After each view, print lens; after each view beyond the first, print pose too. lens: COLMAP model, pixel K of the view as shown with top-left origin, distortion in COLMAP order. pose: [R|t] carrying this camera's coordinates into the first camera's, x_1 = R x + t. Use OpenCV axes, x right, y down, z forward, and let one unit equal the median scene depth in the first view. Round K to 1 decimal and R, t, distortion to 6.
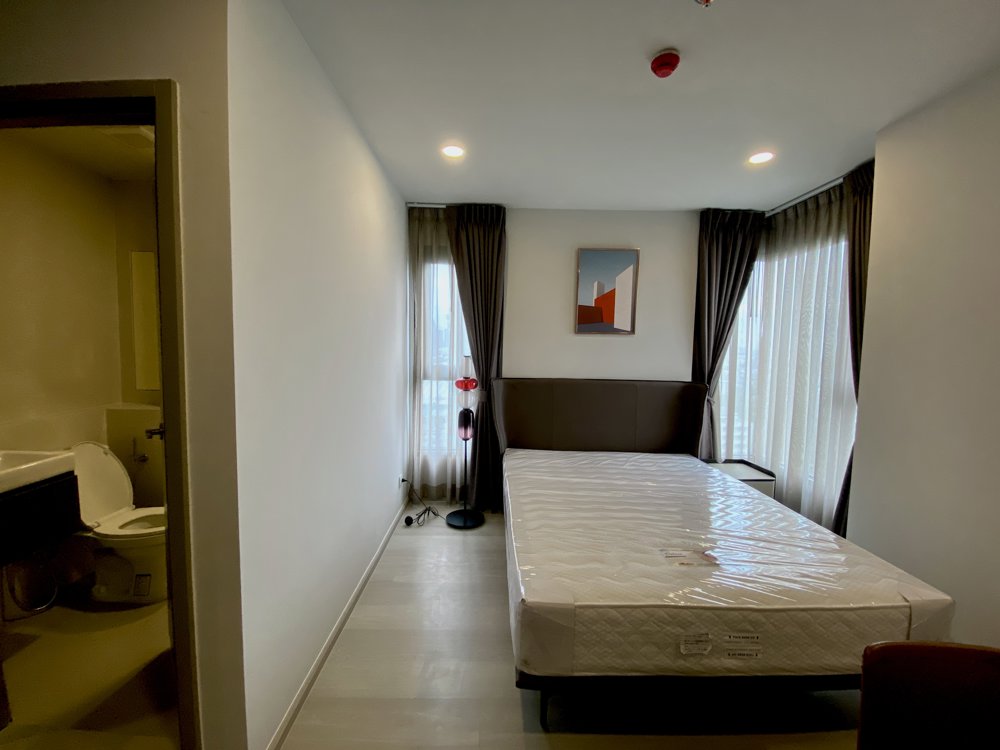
lens RADIAL K [[406.6, 0, 497.3], [0, 406.6, 370.6], [0, 0, 1]] dist [0.022004, -0.021699]
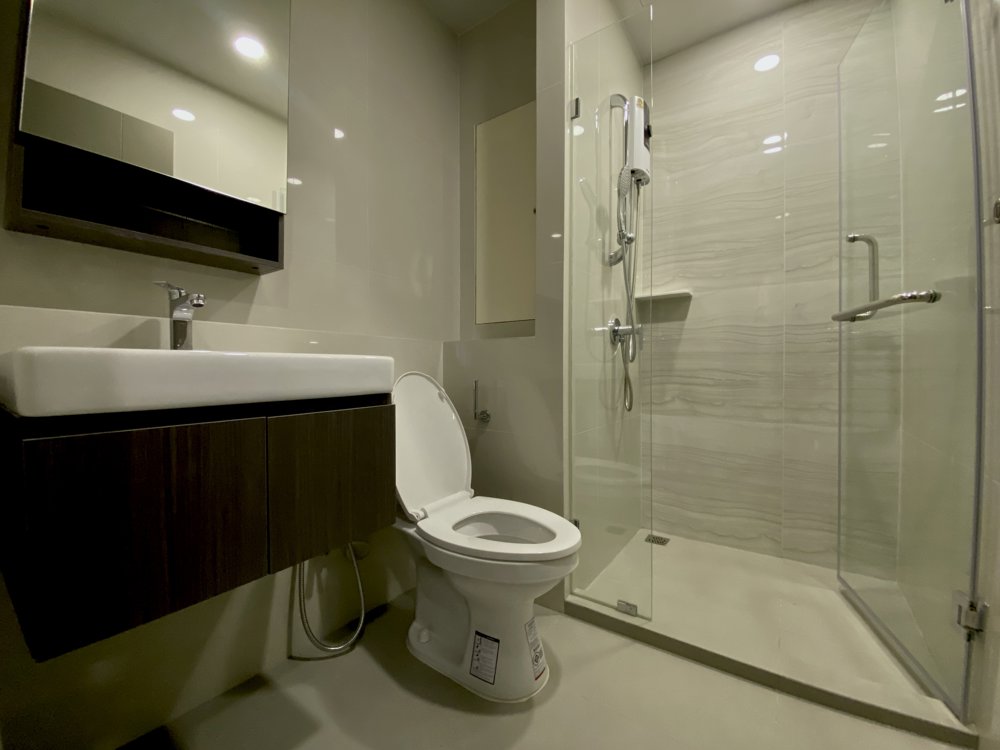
lens RADIAL K [[406.6, 0, 497.3], [0, 406.6, 370.6], [0, 0, 1]] dist [0.022004, -0.021699]
pose [[0.810008, -0.011315, -0.586310, -0.544960], [-0.027721, 0.997957, -0.057557, 0.202221], [0.585764, 0.062875, 0.808040, 0.564695]]
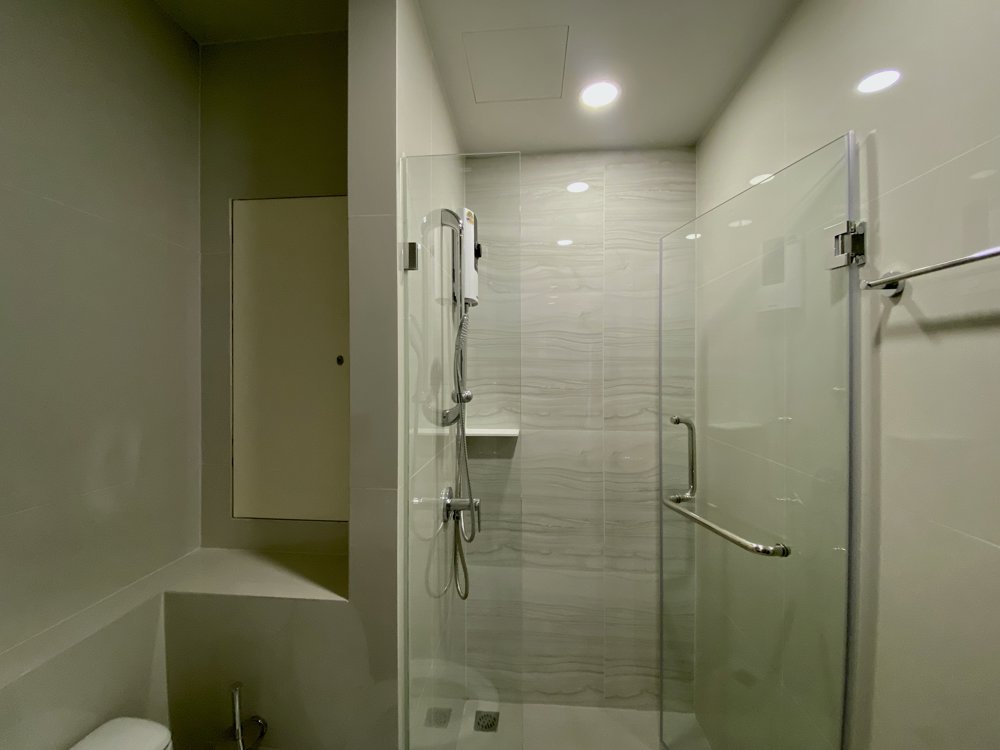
lens RADIAL K [[404.0, 0, 496.5], [0, 404.0, 372.6], [0, 0, 1]] dist [0.027343, -0.022075]
pose [[0.994651, -0.017921, -0.101727, -0.683439], [0.011071, 0.997658, -0.067505, -0.091311], [0.102698, 0.066017, 0.992519, 0.718544]]
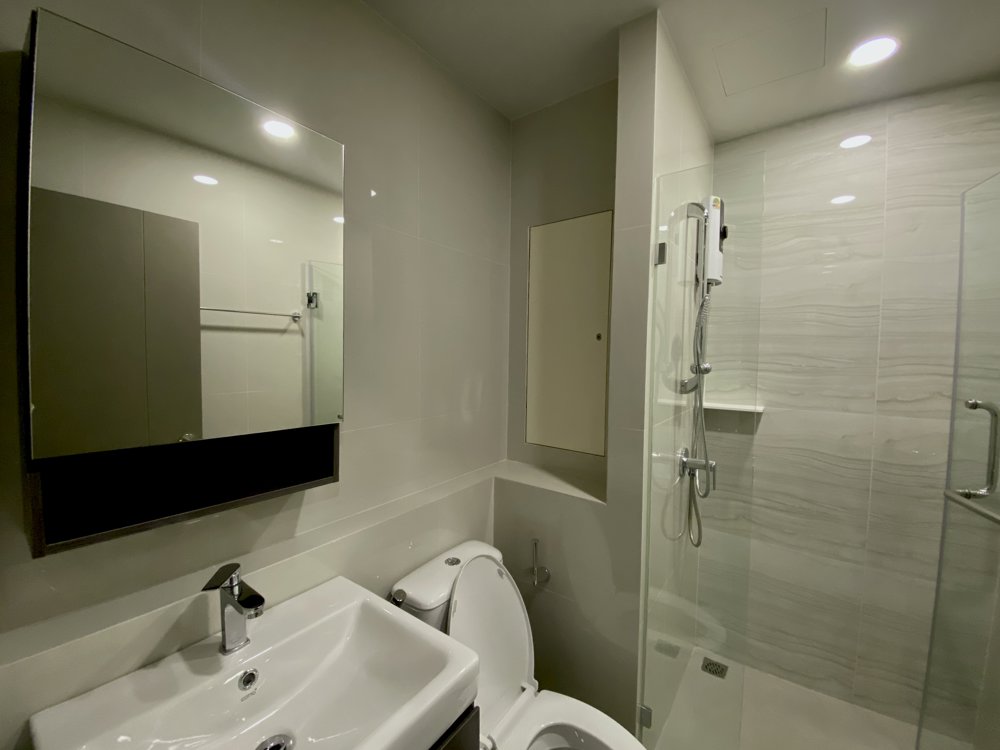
lens RADIAL K [[406.6, 0, 497.3], [0, 406.6, 370.6], [0, 0, 1]] dist [0.022004, -0.021699]
pose [[0.793377, 0.022001, -0.608333, -0.649707], [-0.042562, 0.998906, -0.019383, -0.064563], [0.607241, 0.041270, 0.793445, 0.557969]]
